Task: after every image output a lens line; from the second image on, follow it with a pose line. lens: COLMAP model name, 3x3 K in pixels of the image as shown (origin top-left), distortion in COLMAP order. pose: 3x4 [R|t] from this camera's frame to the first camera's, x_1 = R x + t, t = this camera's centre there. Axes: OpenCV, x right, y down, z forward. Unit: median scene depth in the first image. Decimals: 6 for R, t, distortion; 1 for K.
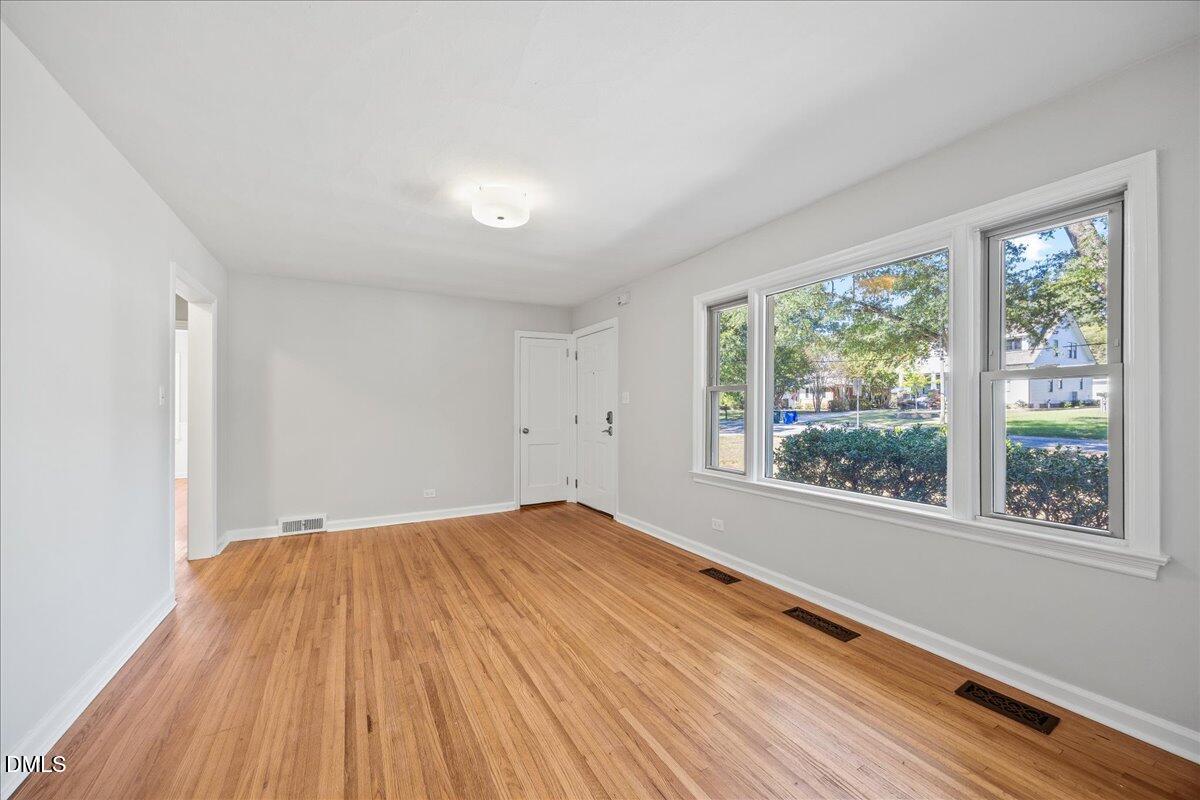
lens RADIAL K [[454.9, 0, 601.7], [0, 454.9, 403.7], [0, 0, 1]] dist [-0.002651, 0.000581]
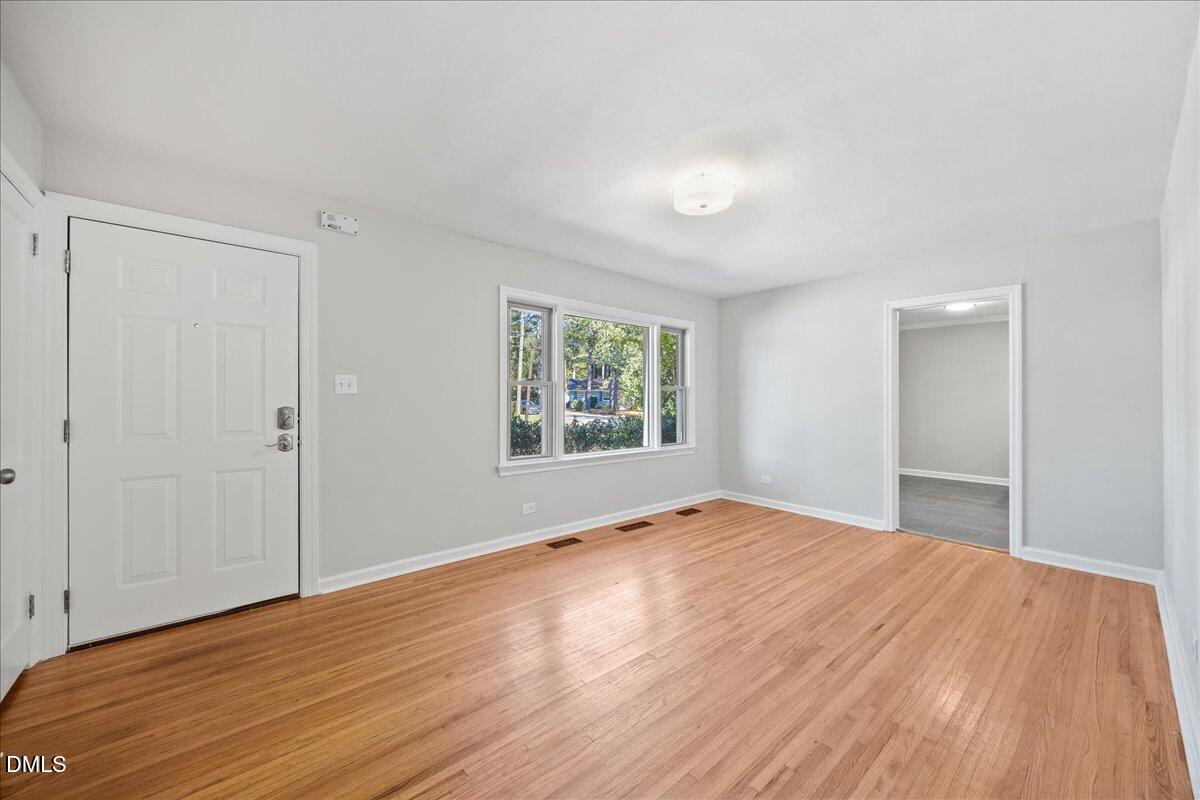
lens RADIAL K [[454.9, 0, 602.9], [0, 454.9, 402.5], [0, 0, 1]] dist [-0.002651, 0.000581]
pose [[-0.206832, -0.001262, 0.978376, -1.040215], [-0.007989, 0.999968, -0.000400, 0.014658], [-0.978344, -0.007899, -0.206836, 1.302565]]
